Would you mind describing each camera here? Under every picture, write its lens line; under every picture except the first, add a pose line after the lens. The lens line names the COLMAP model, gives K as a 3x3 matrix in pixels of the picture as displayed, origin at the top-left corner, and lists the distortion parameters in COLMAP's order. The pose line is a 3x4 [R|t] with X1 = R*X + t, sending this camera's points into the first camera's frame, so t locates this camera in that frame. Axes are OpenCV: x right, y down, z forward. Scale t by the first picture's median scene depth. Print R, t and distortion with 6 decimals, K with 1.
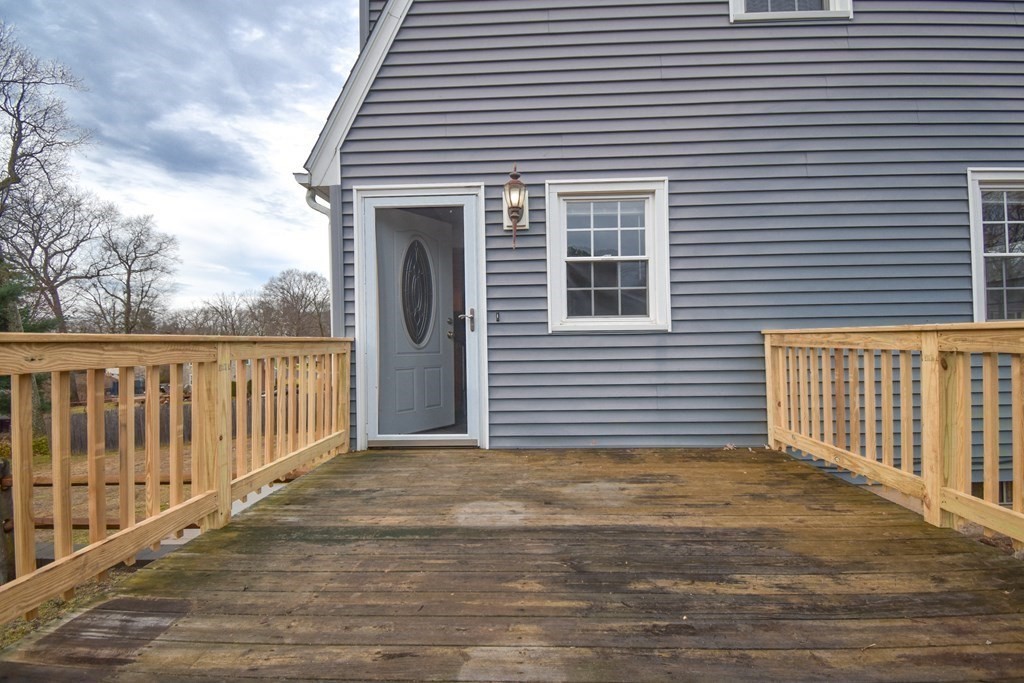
lens RADIAL K [[462.8, 0, 517.3], [0, 462.8, 338.6], [0, 0, 1]] dist [0.021824, -0.024905]
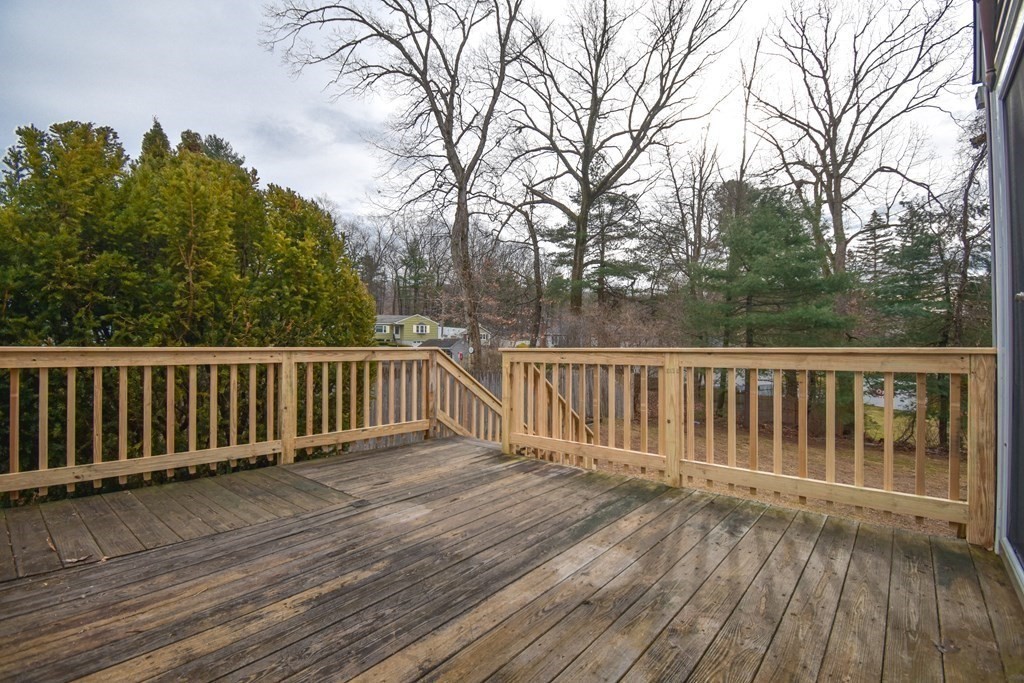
lens RADIAL K [[462.8, 0, 517.3], [0, 462.8, 338.6], [0, 0, 1]] dist [0.021824, -0.024905]
pose [[-0.614819, -0.000272, -0.788668, 0.976116], [0.012437, 0.999872, -0.010040, -0.034518], [0.788570, -0.015981, -0.614737, 1.986137]]
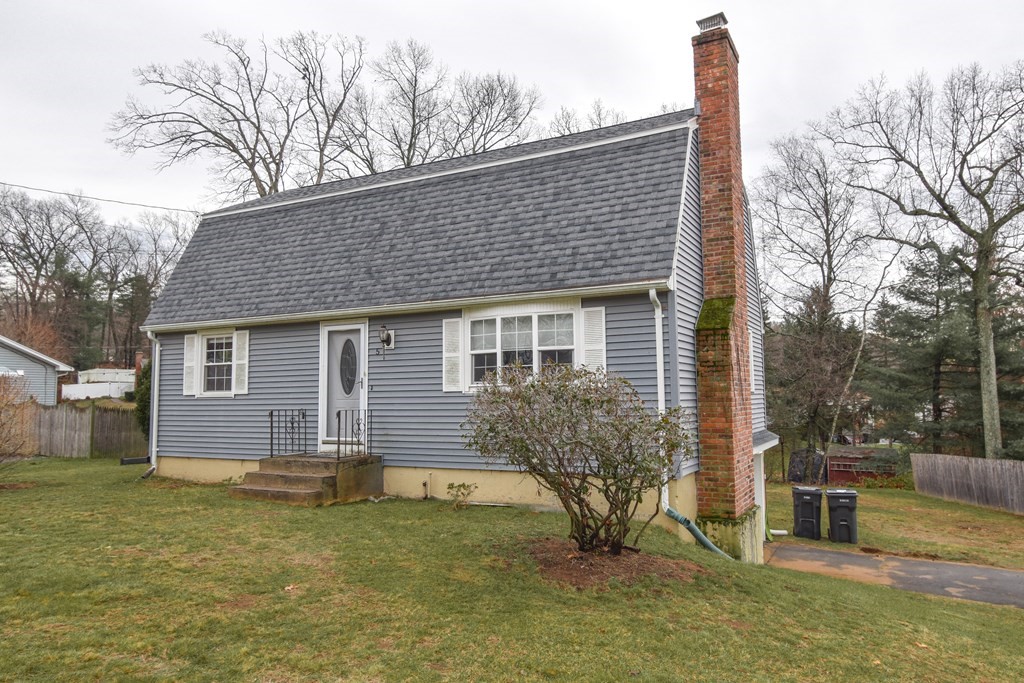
lens RADIAL K [[712.1, 0, 512.6], [0, 712.1, 340.0], [0, 0, 1]] dist [-0.007757, -0.003253]
pose [[-0.441504, -0.061876, -0.895123, 1.735501], [0.018584, 0.996775, -0.078069, -0.031763], [0.897067, -0.051103, -0.438930, 2.706253]]
